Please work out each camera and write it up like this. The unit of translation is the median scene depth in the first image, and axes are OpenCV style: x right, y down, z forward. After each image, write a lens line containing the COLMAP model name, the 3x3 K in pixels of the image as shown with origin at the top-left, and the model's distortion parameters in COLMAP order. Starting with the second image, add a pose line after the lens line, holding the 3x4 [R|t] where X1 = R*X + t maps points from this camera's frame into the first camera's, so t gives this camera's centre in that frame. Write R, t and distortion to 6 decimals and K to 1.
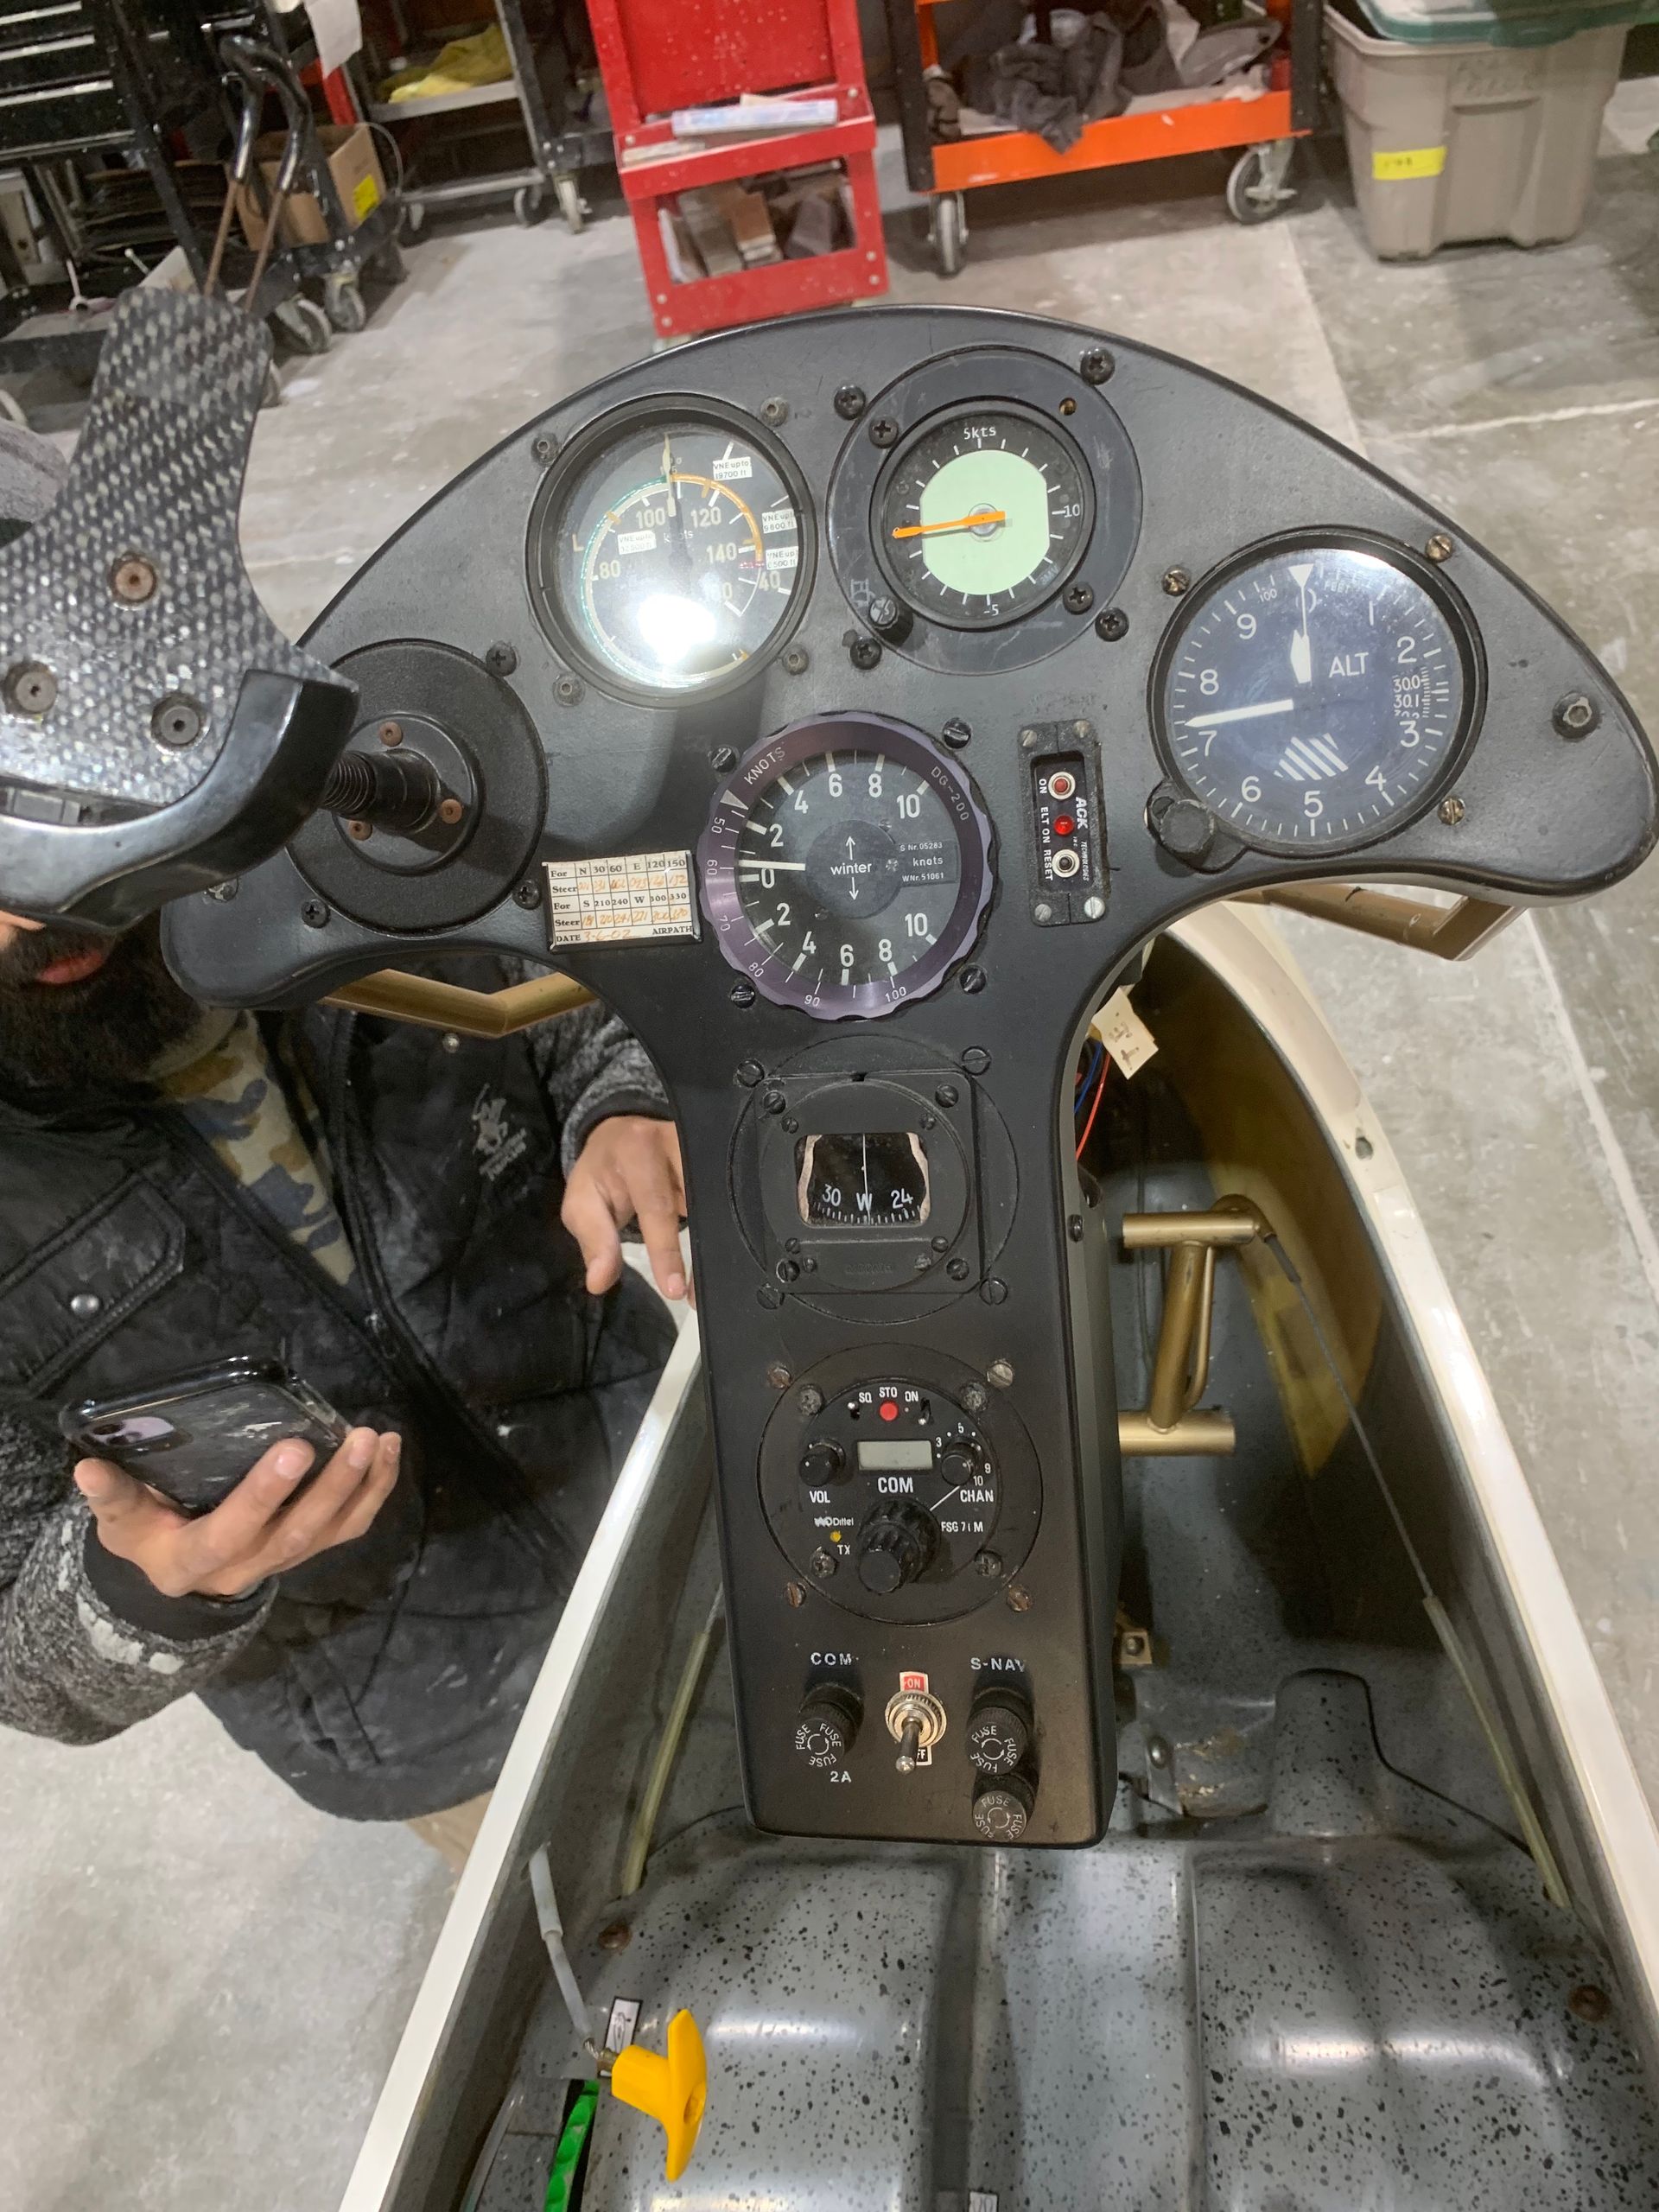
lens RADIAL K [[1655.1, 0, 853.2], [0, 1655.1, 1103.2], [0, 0, 1]] dist [0.044260, -0.052199]
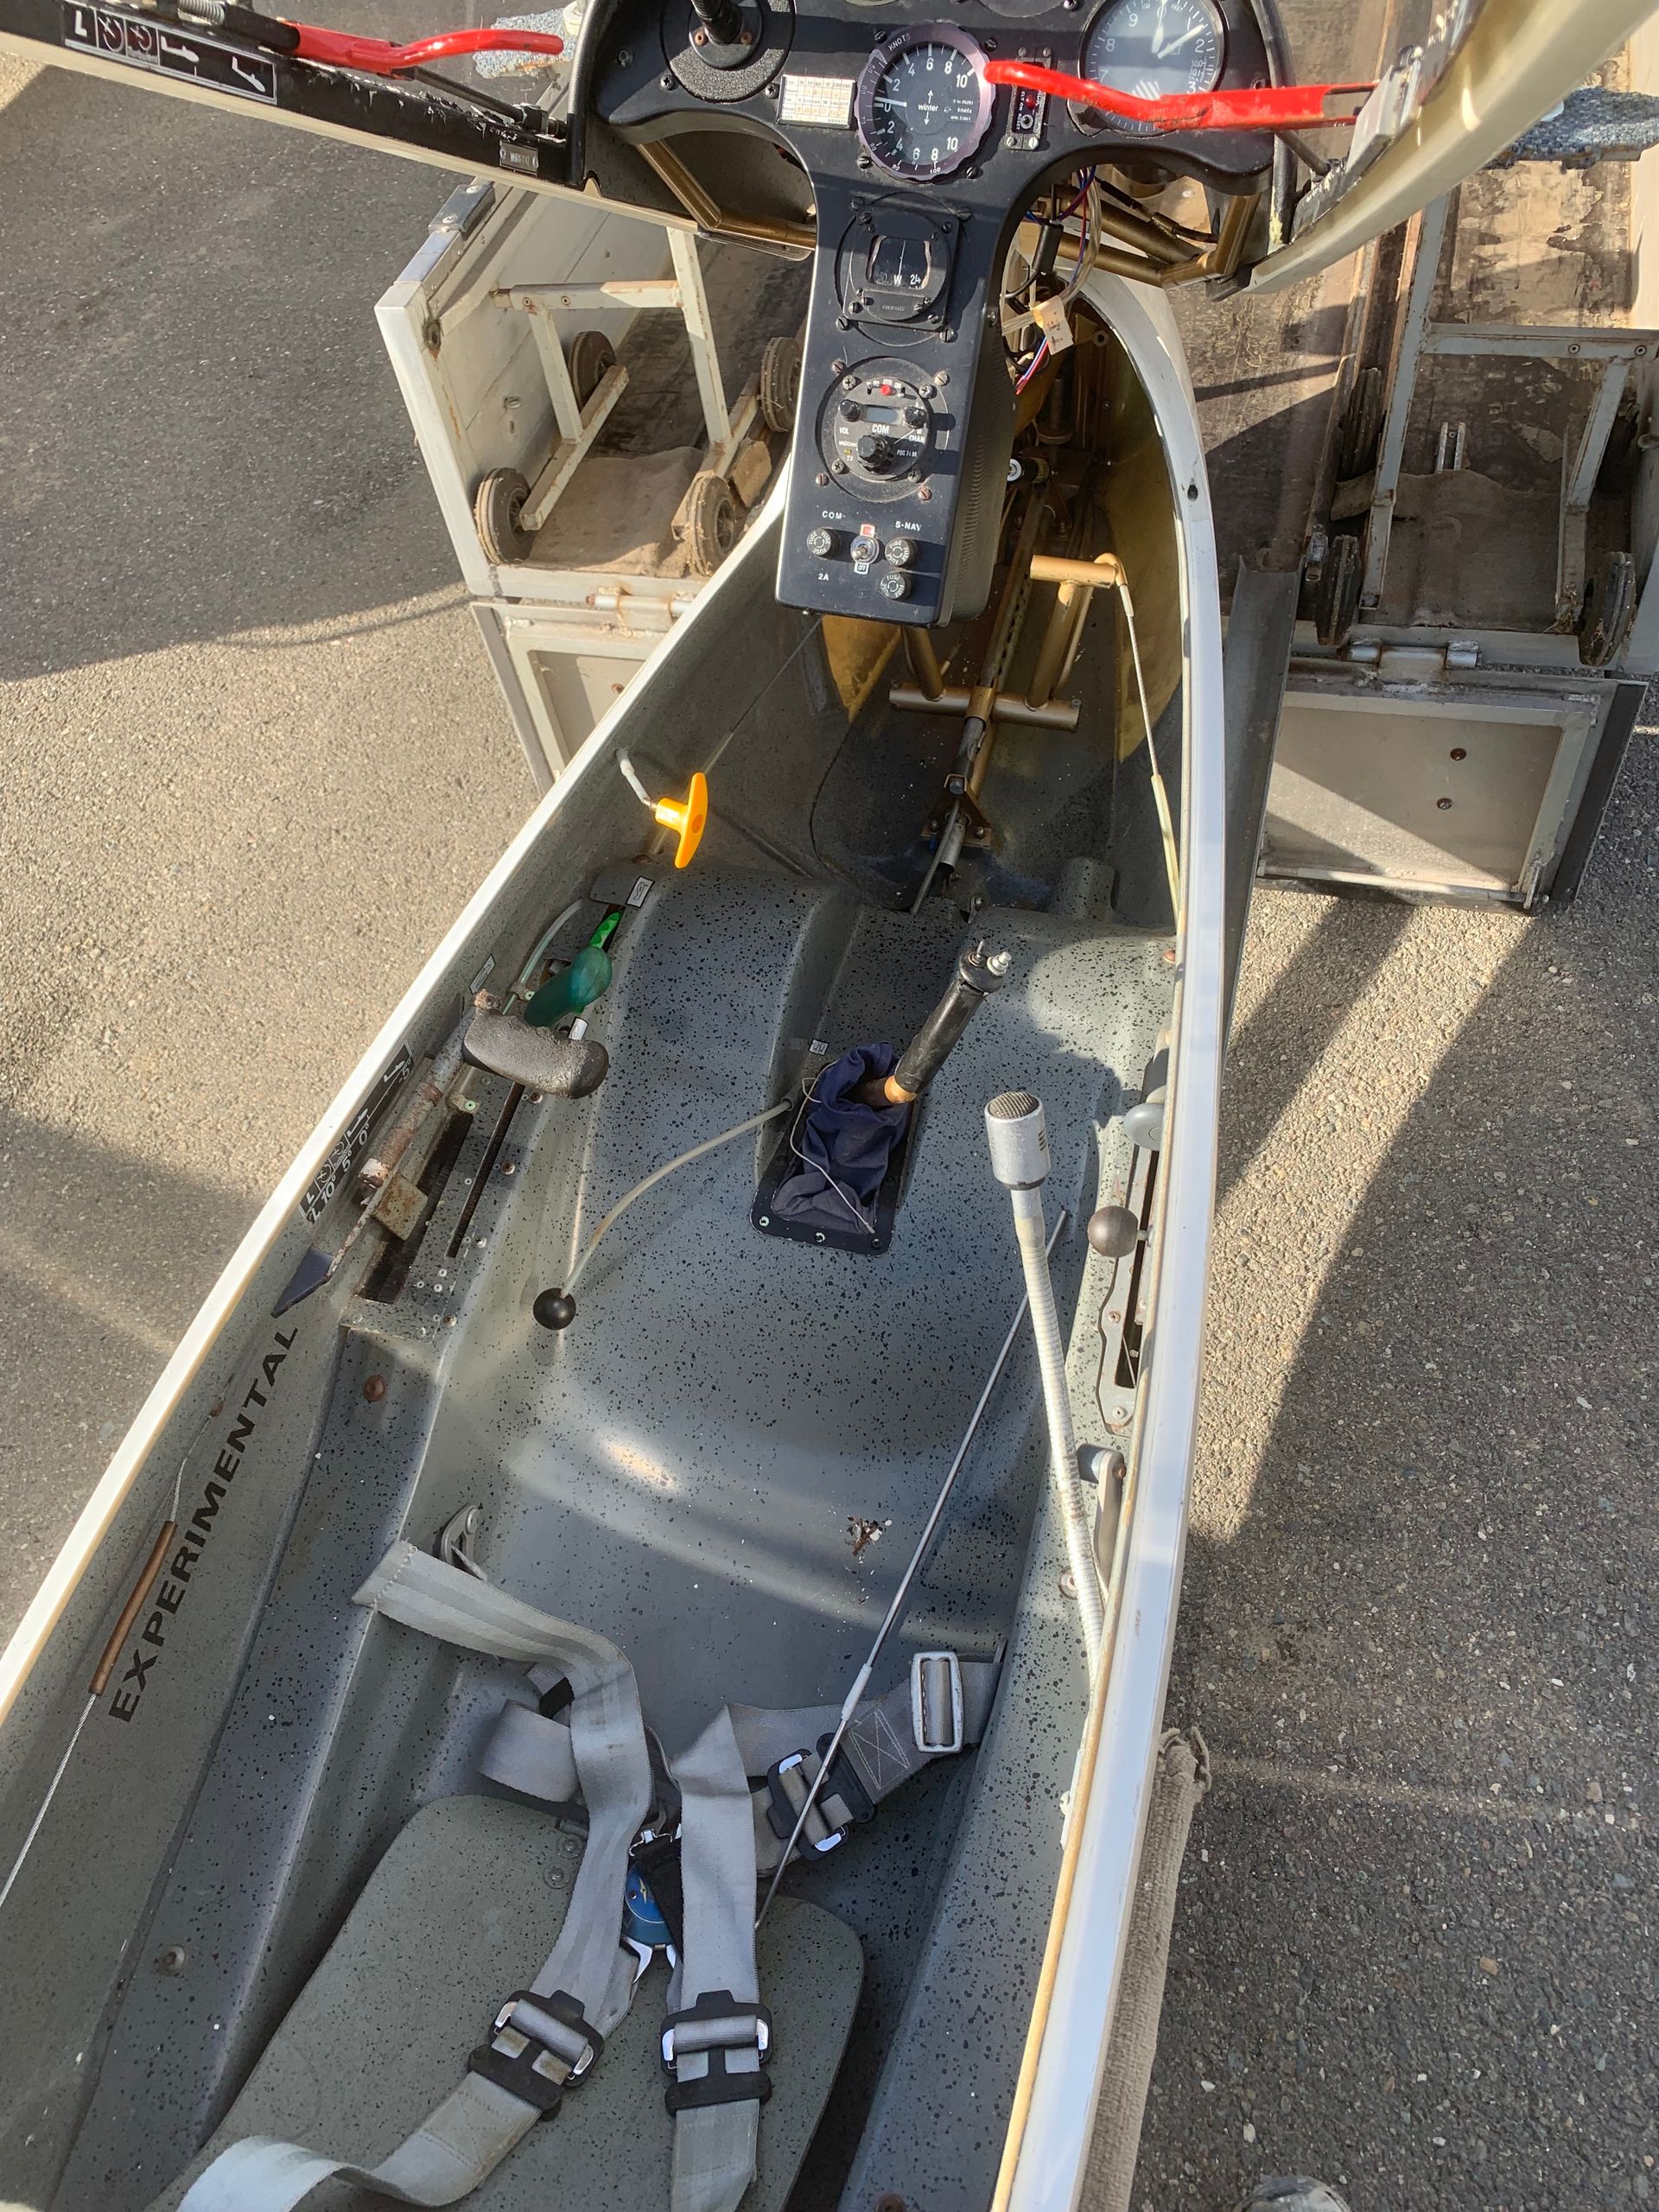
lens RADIAL K [[1669.5, 0, 794.4], [0, 1669.5, 1111.9], [0, 0, 1]] dist [0.008168, -0.001710]
pose [[0.973932, 0.226840, -0.000765, 0.120151], [-0.223043, 0.958234, 0.178993, 0.714046], [0.041336, -0.174157, 0.983850, -1.276438]]
